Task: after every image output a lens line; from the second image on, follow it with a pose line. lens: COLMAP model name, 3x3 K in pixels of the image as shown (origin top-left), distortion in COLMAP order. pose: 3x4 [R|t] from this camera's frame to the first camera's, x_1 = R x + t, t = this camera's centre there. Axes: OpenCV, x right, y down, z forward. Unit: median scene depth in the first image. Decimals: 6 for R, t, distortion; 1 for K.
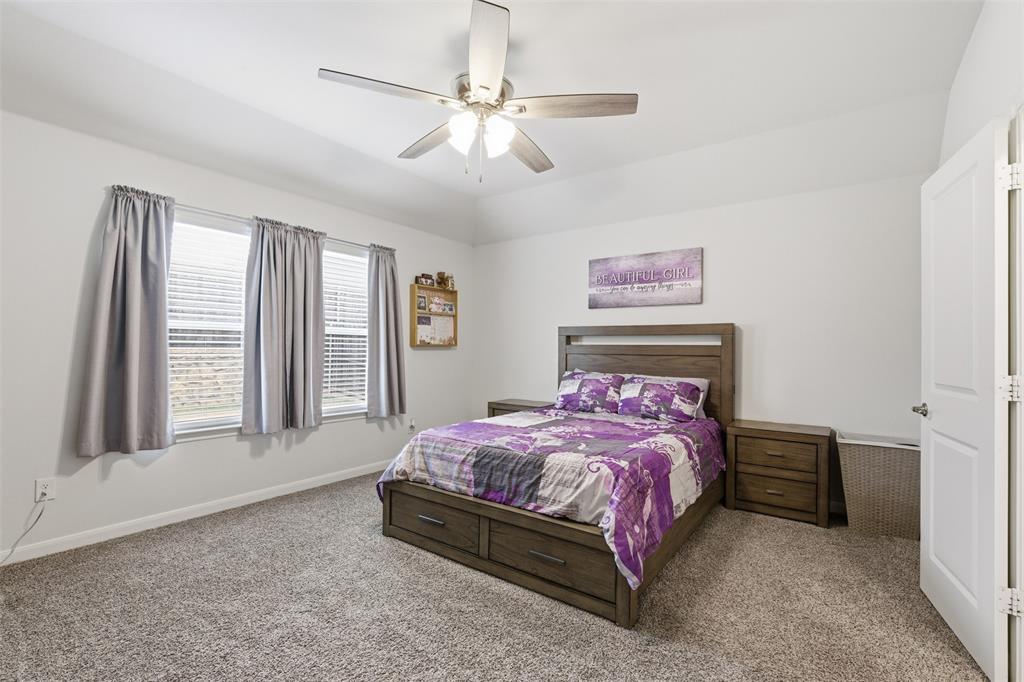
lens RADIAL K [[463.4, 0, 514.1], [0, 463.4, 343.0], [0, 0, 1]] dist [0.000121, -0.000345]
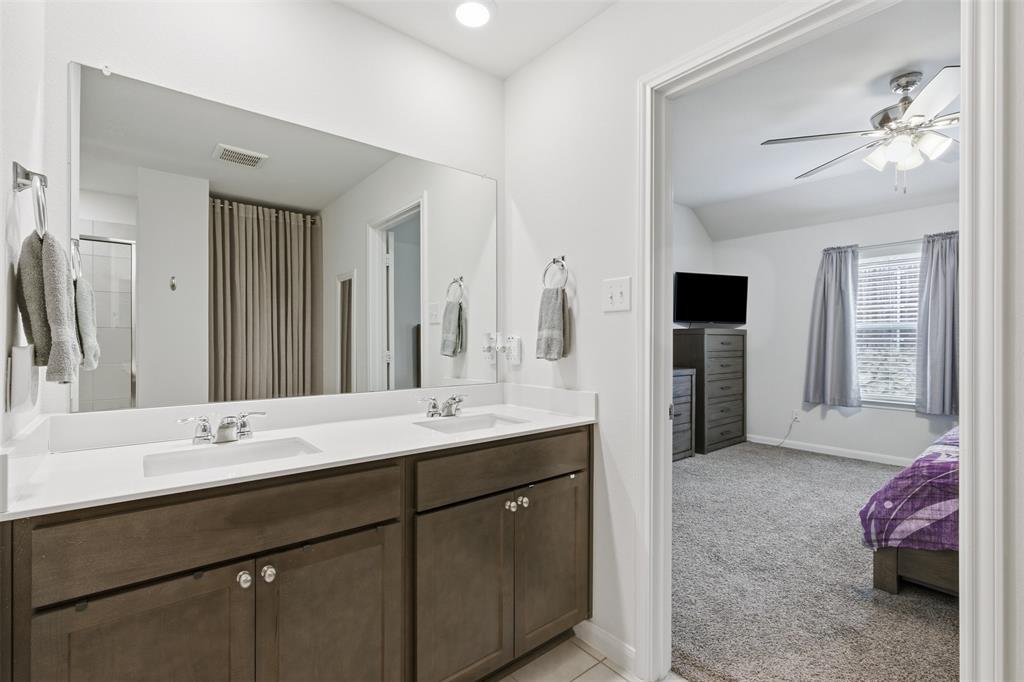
lens RADIAL K [[463.4, 0, 511.9], [0, 463.4, 348.7], [0, 0, 1]] dist [0.000121, -0.000345]
pose [[-0.236785, 0.006810, -0.971538, 1.029447], [0.002800, 0.999976, 0.006327, 0.018497], [0.971558, -0.001222, -0.236798, 0.270344]]
